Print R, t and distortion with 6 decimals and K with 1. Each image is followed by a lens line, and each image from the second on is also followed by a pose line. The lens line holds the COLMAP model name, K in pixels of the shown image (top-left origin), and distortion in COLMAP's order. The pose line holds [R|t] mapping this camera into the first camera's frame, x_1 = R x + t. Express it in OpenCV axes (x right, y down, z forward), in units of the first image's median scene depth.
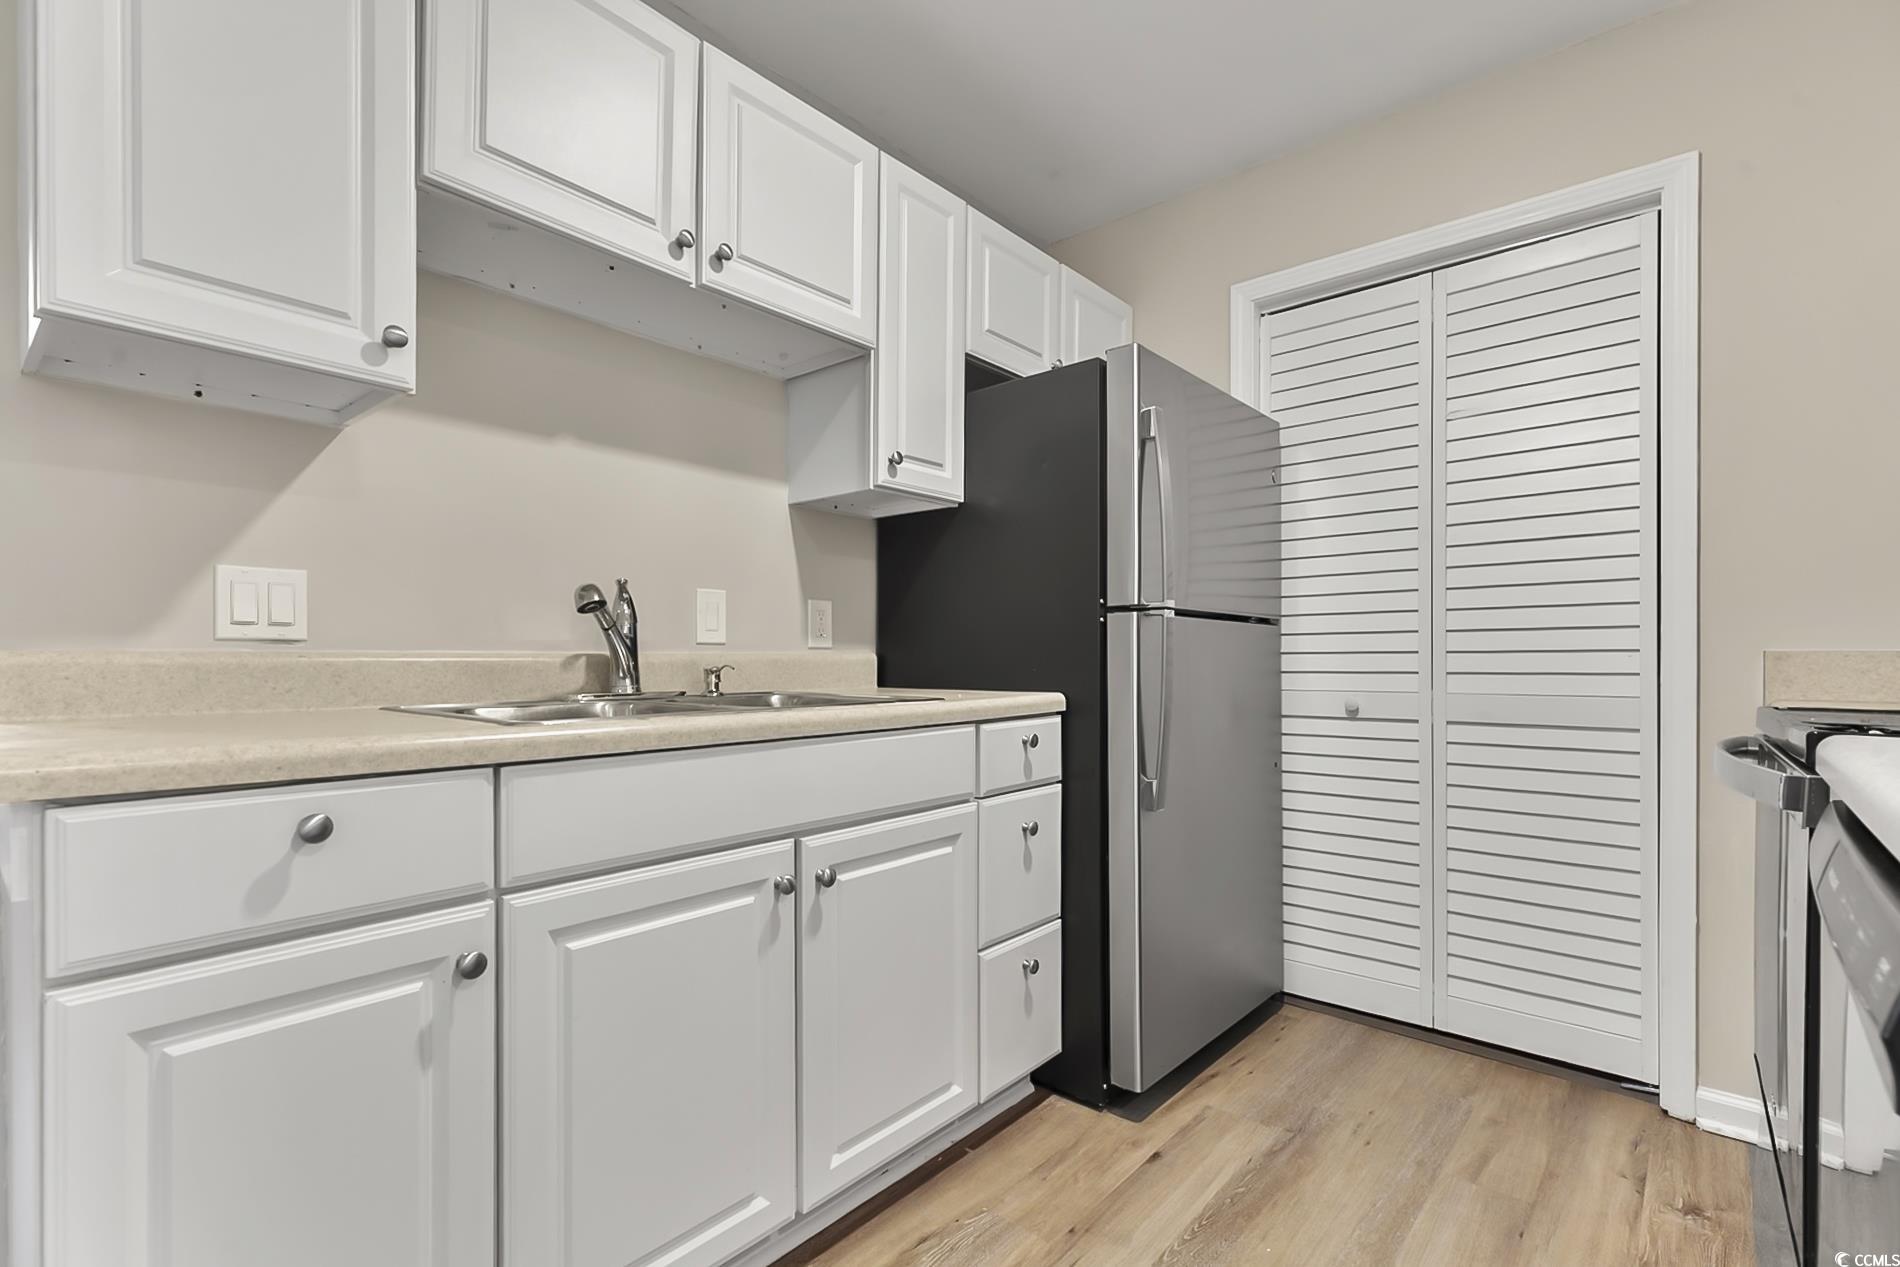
lens RADIAL K [[857.0, 0, 948.2], [0, 857.0, 662.7], [0, 0, 1]] dist [0.000780, 0.000058]
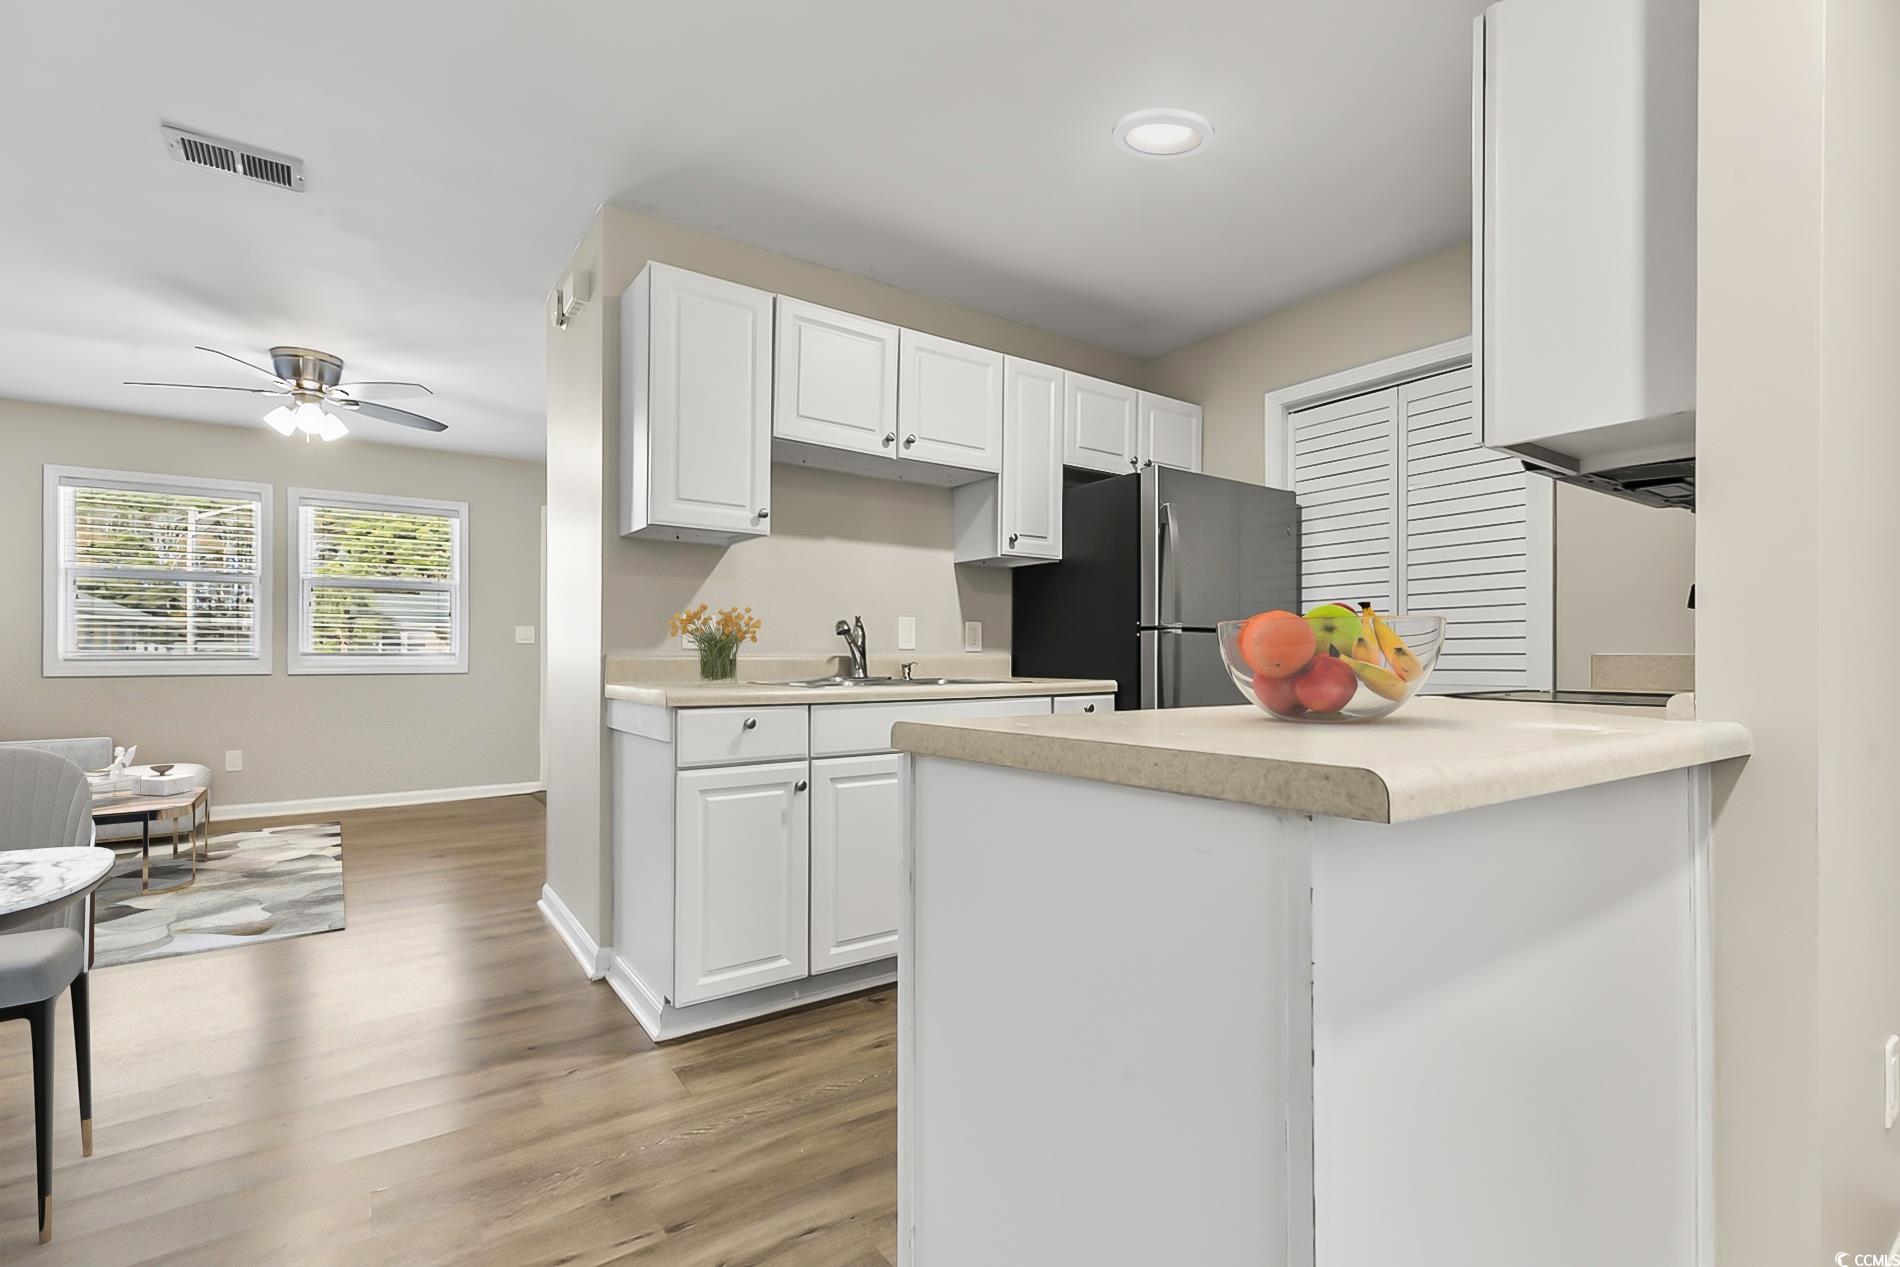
lens RADIAL K [[847.6, 0, 956.8], [0, 847.6, 648.1], [0, 0, 1]] dist [-0.001651, -0.000436]
pose [[0.972019, -0.000142, -0.234903, 0.237117], [-0.003216, 0.999898, -0.013913, -0.001899], [0.234881, 0.014279, 0.971919, -0.670878]]
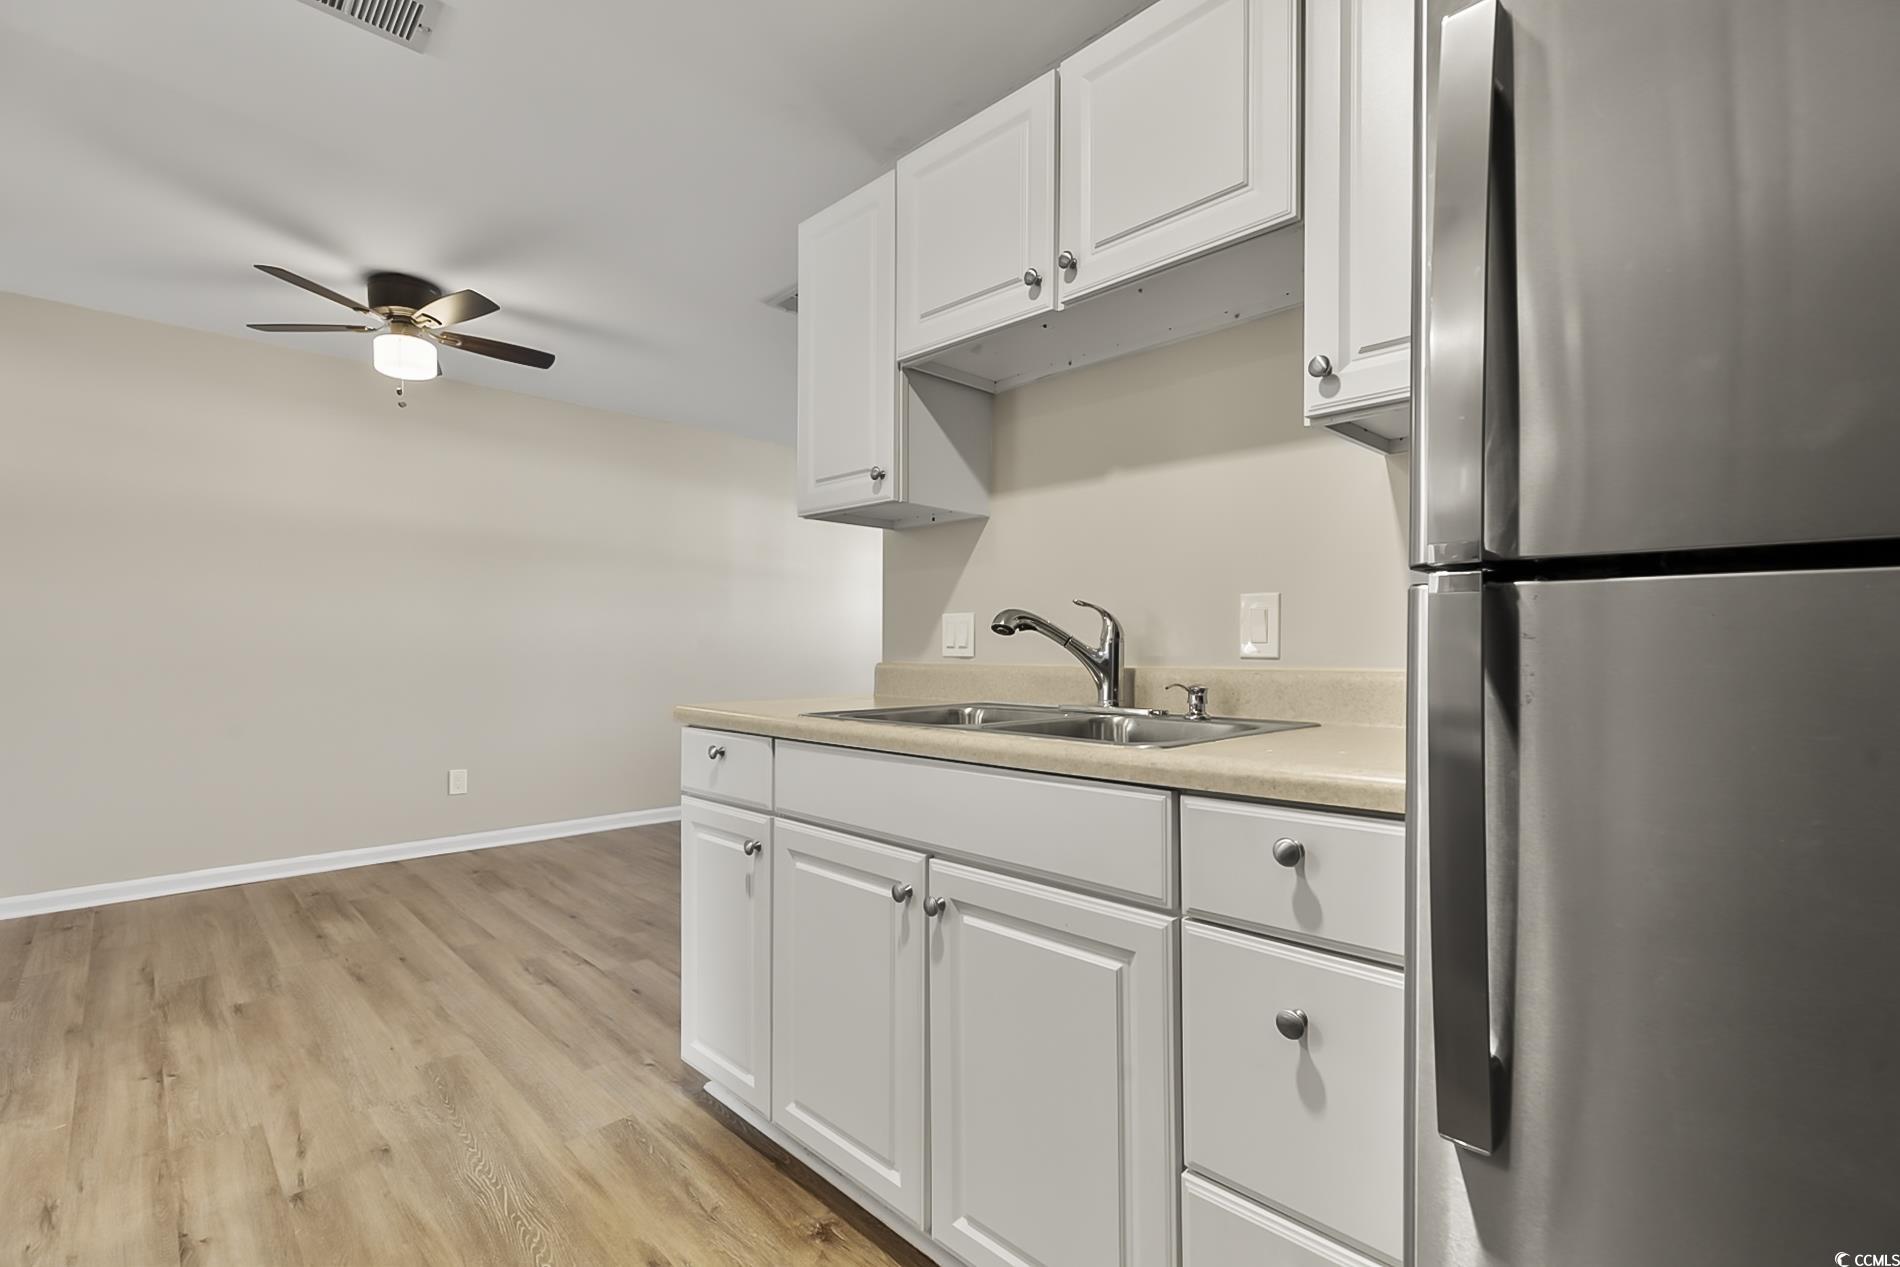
lens RADIAL K [[850.3, 0, 952.7], [0, 850.3, 642.7], [0, 0, 1]] dist [0.003767, 0.000771]
pose [[-0.072414, -0.009649, -0.997328, 0.635249], [-0.008416, 0.999924, -0.009063, -0.029953], [0.997339, 0.007737, -0.072489, 0.844237]]
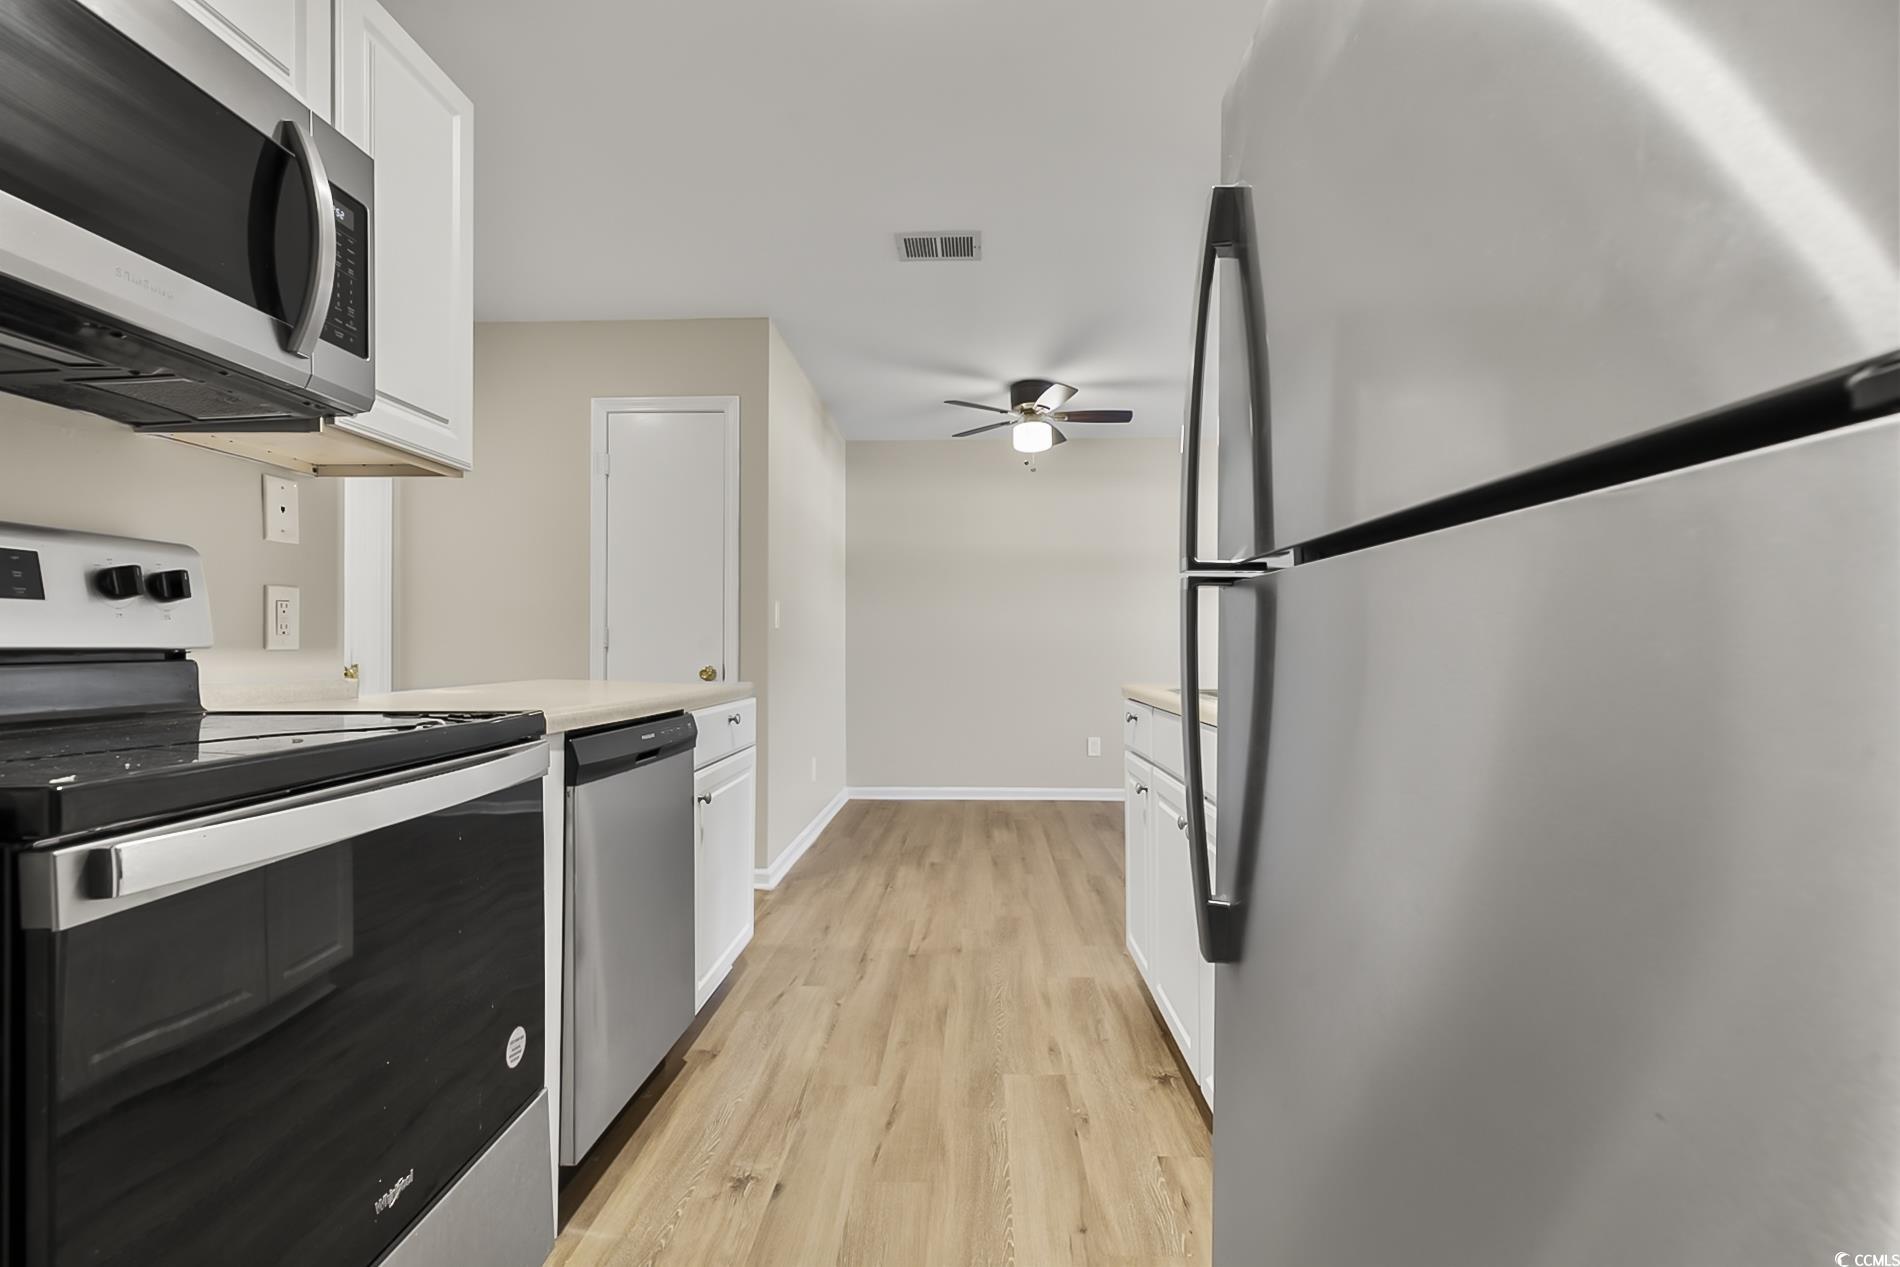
lens RADIAL K [[847.6, 0, 956.8], [0, 847.6, 648.1], [0, 0, 1]] dist [-0.001651, -0.000436]
pose [[-0.764821, -0.001244, -0.644242, 0.725206], [-0.006542, 0.999962, 0.005835, -0.023254], [0.644210, 0.008677, -0.764799, 1.340363]]
